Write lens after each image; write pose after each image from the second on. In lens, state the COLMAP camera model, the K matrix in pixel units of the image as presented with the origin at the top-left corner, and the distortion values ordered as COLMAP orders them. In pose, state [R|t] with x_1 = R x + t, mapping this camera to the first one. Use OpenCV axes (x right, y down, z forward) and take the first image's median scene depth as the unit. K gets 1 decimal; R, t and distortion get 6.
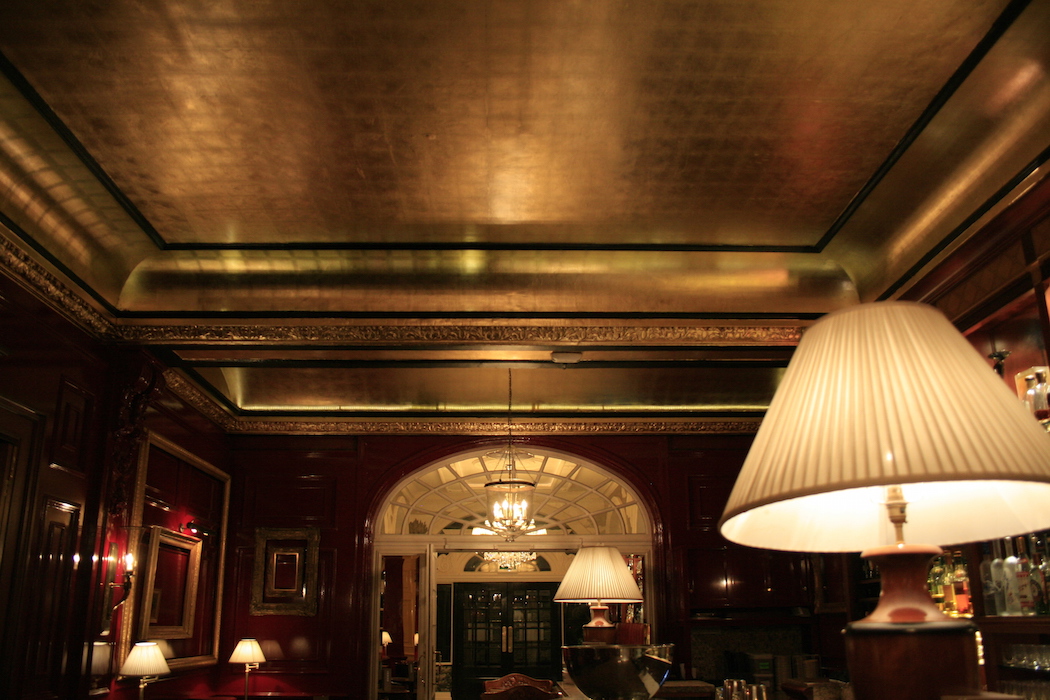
lens RADIAL K [[901.1, 0, 525.3], [0, 901.1, 357.3], [0, 0, 1]] dist [-0.149336, 0.130832]
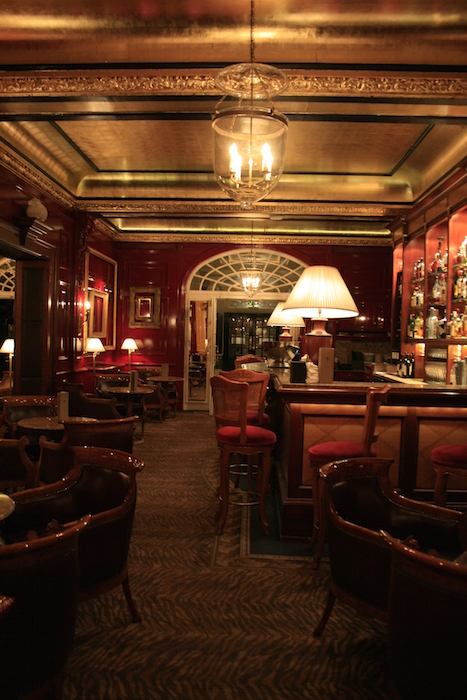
lens RADIAL K [[600.7, 0, 227.0], [0, 600.7, 350.3], [0, 0, 1]] dist [-0.149336, 0.130832]
pose [[0.996926, 0.033126, -0.071002, 0.041325], [-0.009579, 0.950956, 0.309177, -0.145954], [0.077762, -0.307546, 0.948350, -0.513766]]
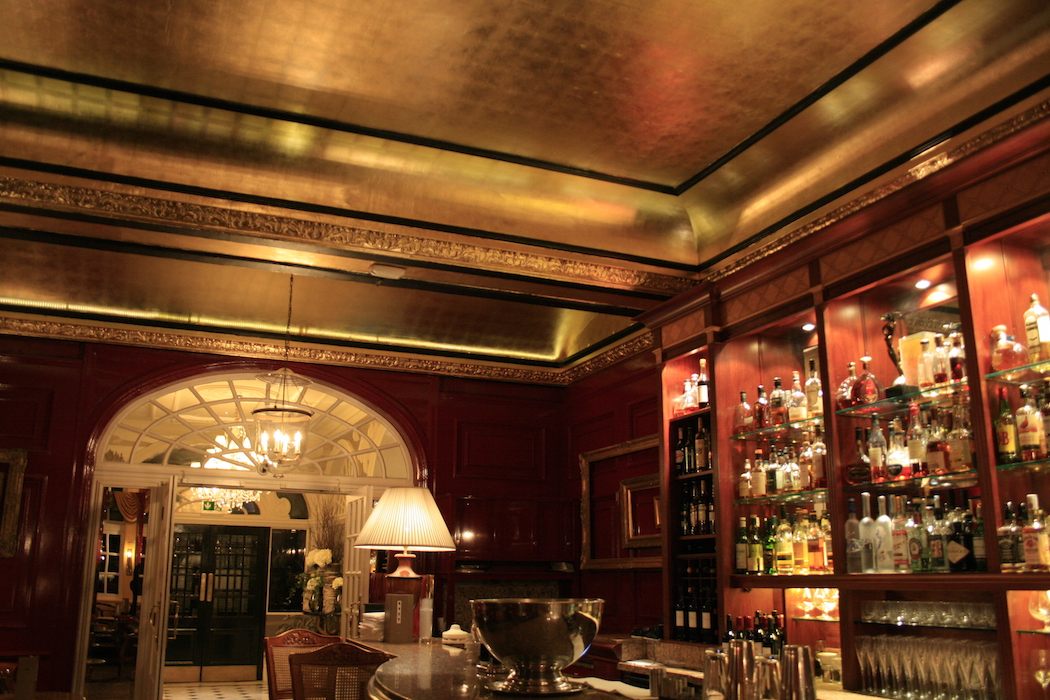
lens RADIAL K [[901.1, 0, 539.7], [0, 901.1, 366.0], [0, 0, 1]] dist [-0.149336, 0.130832]
pose [[0.925212, 0.093869, 0.367656, -0.134751], [-0.116094, 0.992482, 0.038755, 0.041808], [-0.361254, -0.078539, 0.929154, 0.135297]]
